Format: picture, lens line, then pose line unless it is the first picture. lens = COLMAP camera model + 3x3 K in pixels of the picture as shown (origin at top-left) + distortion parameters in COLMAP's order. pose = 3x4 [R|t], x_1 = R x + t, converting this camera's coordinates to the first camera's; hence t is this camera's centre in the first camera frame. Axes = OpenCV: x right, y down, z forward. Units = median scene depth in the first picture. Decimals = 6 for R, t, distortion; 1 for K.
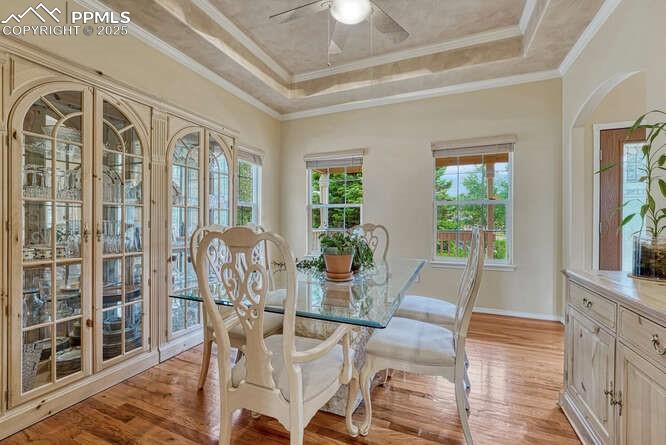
lens RADIAL K [[287.1, 0, 330.2], [0, 287.1, 223.0], [0, 0, 1]] dist [-0.003845, -0.000012]
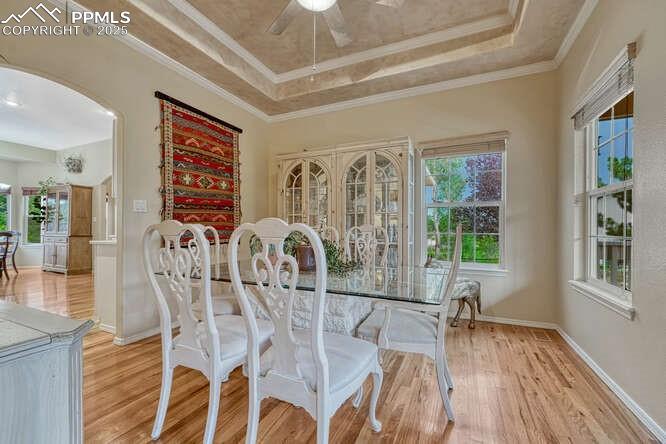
lens RADIAL K [[278.6, 0, 334.3], [0, 278.6, 227.7], [0, 0, 1]] dist [-0.001213, -0.000045]
pose [[-0.025747, 0.001353, -0.999668, 0.740546], [-0.005503, 0.999984, 0.001495, 0.009532], [0.999653, 0.005540, -0.025740, 0.811426]]
